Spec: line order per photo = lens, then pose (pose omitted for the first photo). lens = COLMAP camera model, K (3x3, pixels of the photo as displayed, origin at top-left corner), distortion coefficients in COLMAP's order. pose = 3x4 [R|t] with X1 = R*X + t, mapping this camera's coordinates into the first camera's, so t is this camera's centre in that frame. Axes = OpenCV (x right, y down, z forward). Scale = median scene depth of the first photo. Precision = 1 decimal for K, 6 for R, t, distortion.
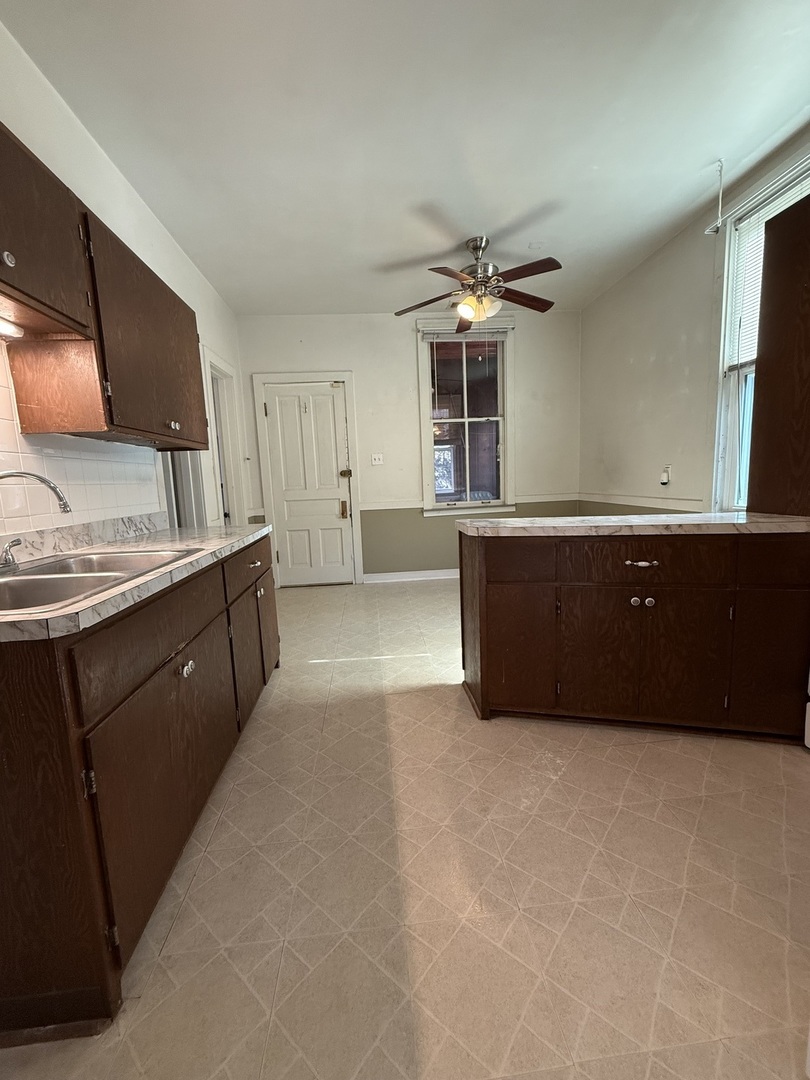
lens RADIAL K [[431.6, 0, 405.2], [0, 431.6, 537.8], [0, 0, 1]] dist [0.000061, 0.000352]
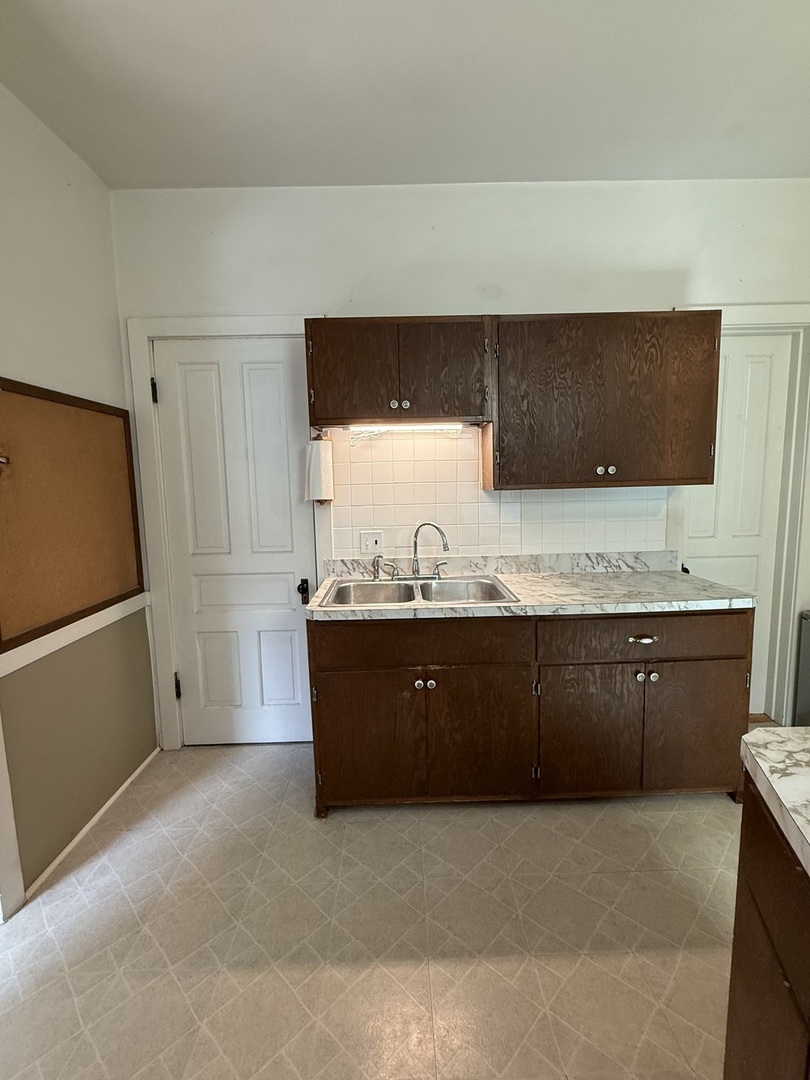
lens RADIAL K [[501.0, 0, 402.8], [0, 501.0, 540.9], [0, 0, 1]] dist [0.001387, -0.000160]
pose [[-0.070490, 0.163902, -0.983955, 0.366637], [-0.106269, 0.979561, 0.170783, -0.148618], [0.991836, 0.116603, -0.051632, 0.377753]]
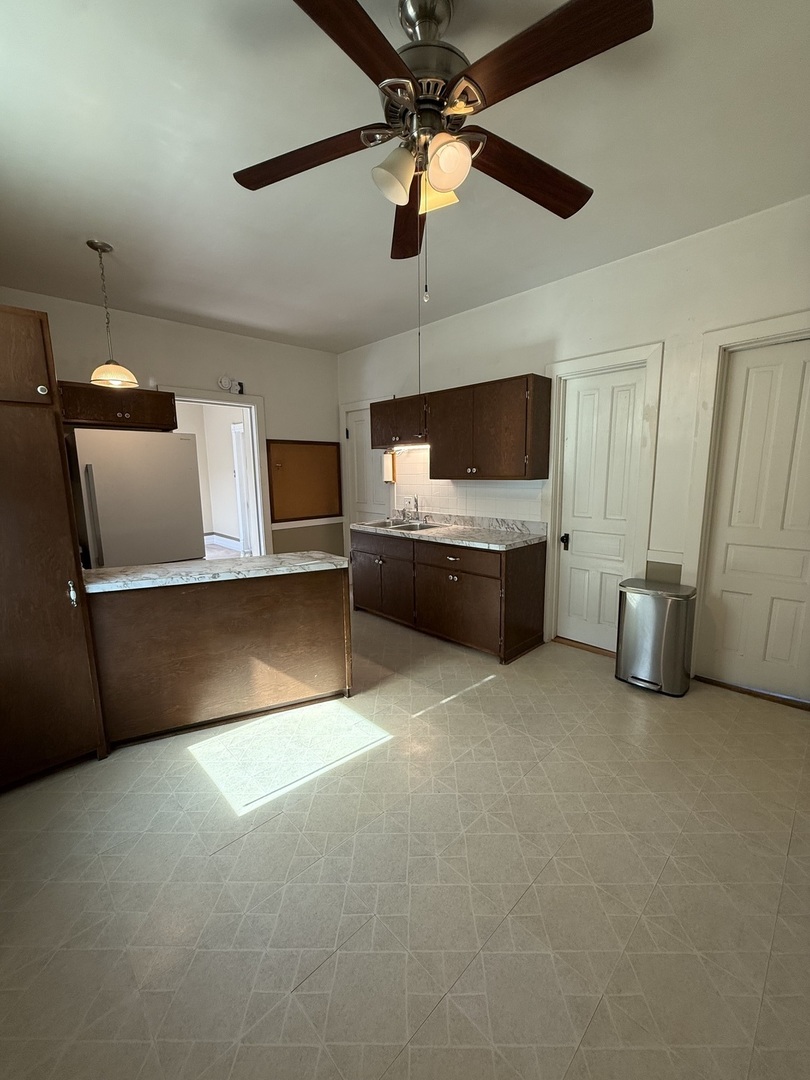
lens RADIAL K [[431.6, 0, 405.2], [0, 431.6, 537.8], [0, 0, 1]] dist [0.000061, 0.000352]
pose [[-0.775107, 0.152255, -0.613211, 0.474930], [-0.038230, 0.957452, 0.286049, -0.293037], [0.630673, 0.245162, -0.736307, 1.311437]]
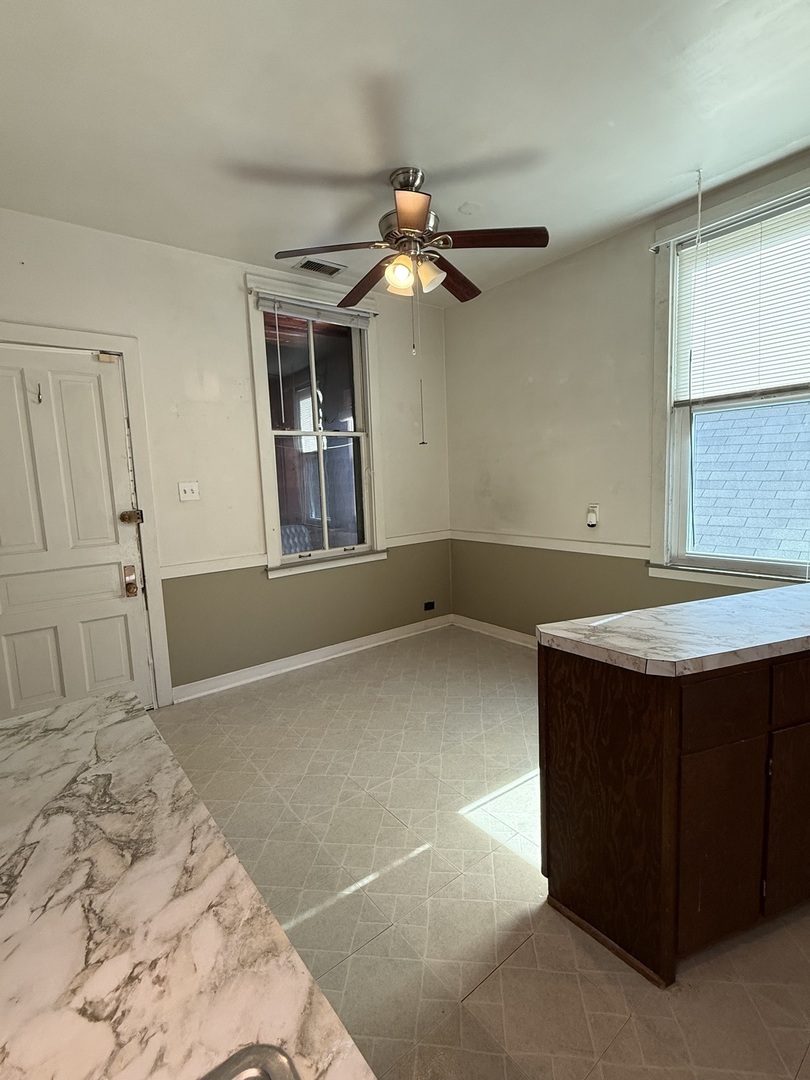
lens RADIAL K [[501.0, 0, 402.8], [0, 501.0, 540.9], [0, 0, 1]] dist [0.001387, -0.000160]
pose [[0.839362, -0.059457, 0.540311, -0.264130], [0.077975, 0.996890, -0.011434, -0.113011], [-0.537950, 0.051728, 0.841388, 0.359614]]
